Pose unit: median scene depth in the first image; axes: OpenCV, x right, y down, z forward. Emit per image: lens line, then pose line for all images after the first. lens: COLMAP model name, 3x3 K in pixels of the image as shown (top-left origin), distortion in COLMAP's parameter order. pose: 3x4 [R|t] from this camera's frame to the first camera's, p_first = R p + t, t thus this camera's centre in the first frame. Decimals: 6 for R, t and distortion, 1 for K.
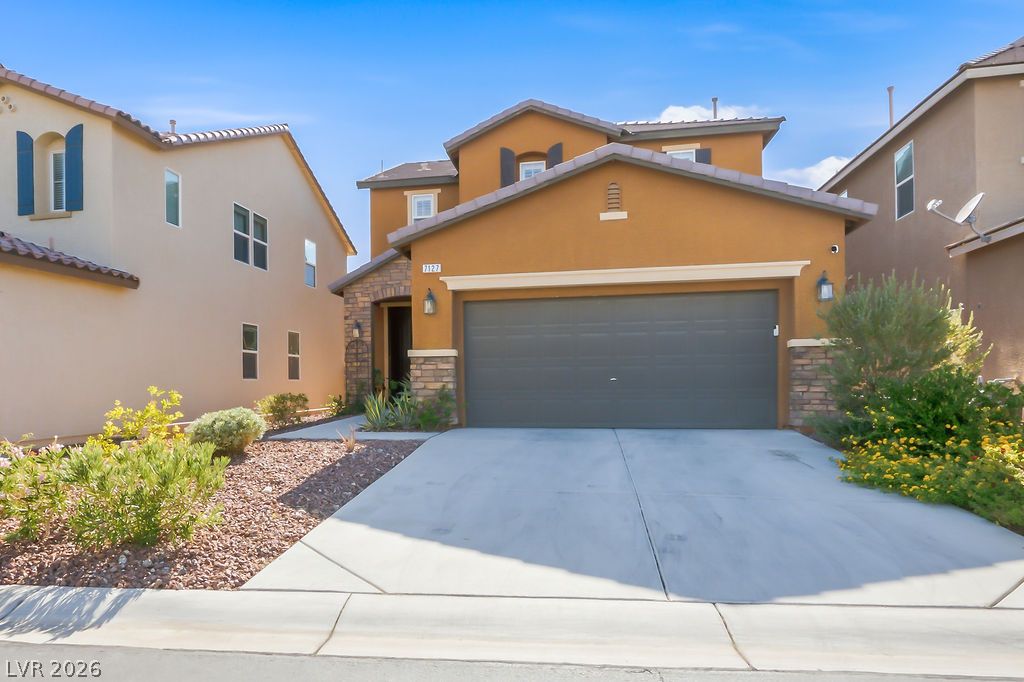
lens RADIAL K [[680.4, 0, 437.3], [0, 680.4, 368.7], [0, 0, 1]] dist [-0.003214, -0.000828]
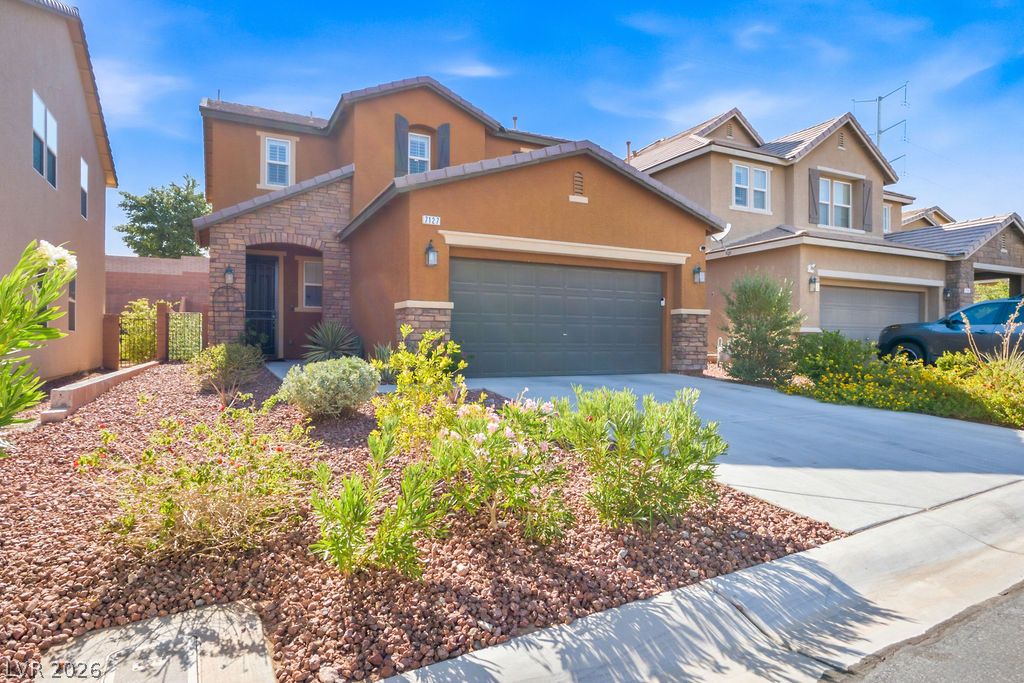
lens RADIAL K [[586.4, 0, 511.3], [0, 586.4, 331.4], [0, 0, 1]] dist [0.001063, 0.000169]
pose [[0.770104, 0.026047, 0.637386, -0.401894], [-0.024011, 0.999642, -0.011840, 0.020539], [-0.637466, -0.006186, 0.770453, 0.223935]]
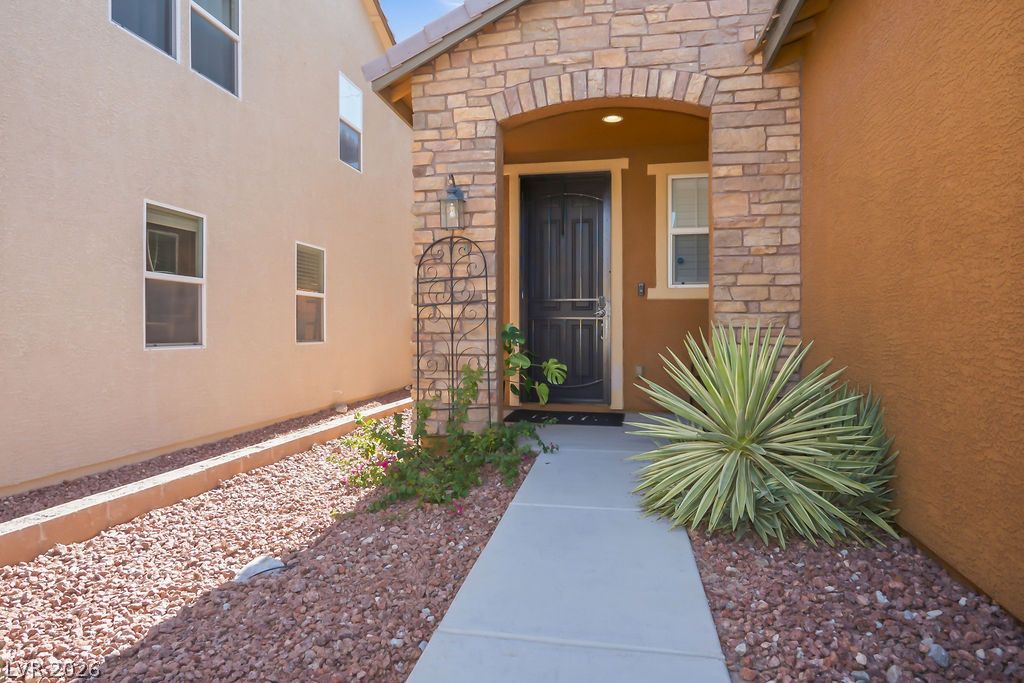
lens RADIAL K [[586.4, 0, 511.3], [0, 586.4, 331.4], [0, 0, 1]] dist [0.001063, 0.000169]
pose [[0.999466, 0.012135, 0.030324, -0.122969], [-0.012846, 0.999645, 0.023345, -0.004933], [-0.030030, -0.023722, 0.999267, 0.903647]]
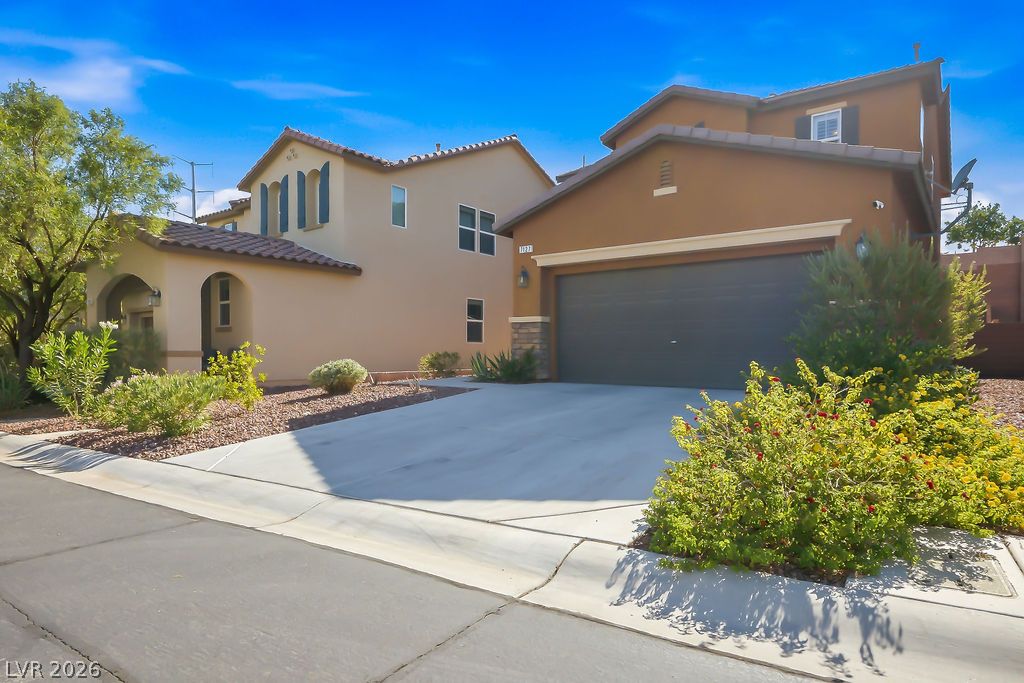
lens RADIAL K [[605.1, 0, 512.0], [0, 605.1, 341.5], [0, 0, 1]] dist [-0.000456, -0.000437]
pose [[0.904706, 0.005316, -0.426003, 0.370358], [-0.002538, 0.999972, 0.007087, 0.007619], [0.426028, -0.005330, 0.904694, 0.015340]]
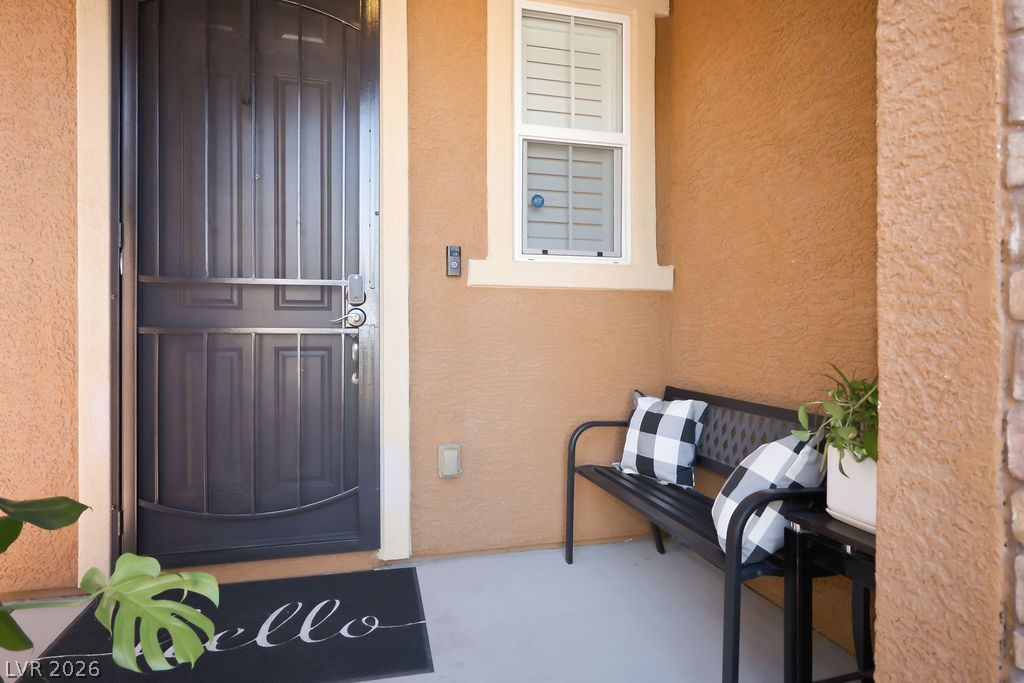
lens RADIAL K [[605.1, 0, 512.0], [0, 605.1, 341.5], [0, 0, 1]] dist [-0.000456, -0.000437]
pose [[0.884229, 0.013853, 0.466849, -0.079779], [-0.018102, 0.999825, 0.004617, -0.003775], [-0.466703, -0.012533, 0.884325, 1.192336]]
